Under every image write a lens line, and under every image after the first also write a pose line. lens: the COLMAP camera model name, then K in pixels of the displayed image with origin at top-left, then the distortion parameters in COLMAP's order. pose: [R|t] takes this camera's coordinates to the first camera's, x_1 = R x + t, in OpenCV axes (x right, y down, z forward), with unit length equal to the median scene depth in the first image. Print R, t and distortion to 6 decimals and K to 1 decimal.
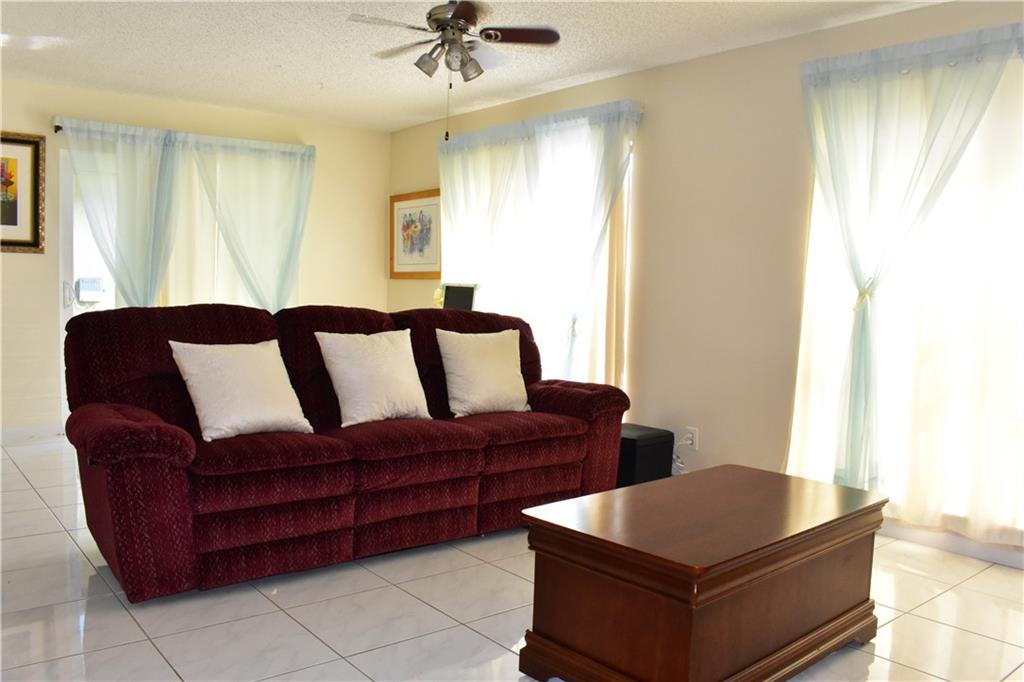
lens RADIAL K [[797.8, 0, 515.1], [0, 797.8, 341.3], [0, 0, 1]] dist [-0.073529, -0.007498]
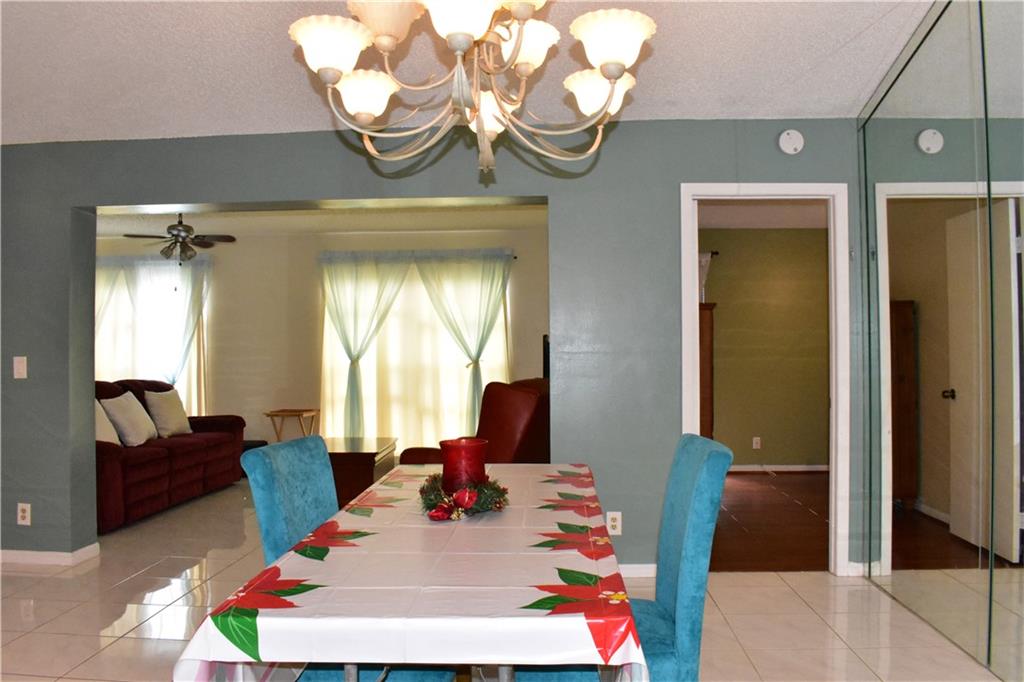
lens RADIAL K [[797.8, 0, 512.2], [0, 797.8, 340.8], [0, 0, 1]] dist [-0.073529, -0.007498]
pose [[0.677966, -0.025629, 0.734646, -0.914090], [0.077826, 0.996278, -0.037065, 0.002619], [-0.730962, 0.082304, 0.677437, -0.860544]]
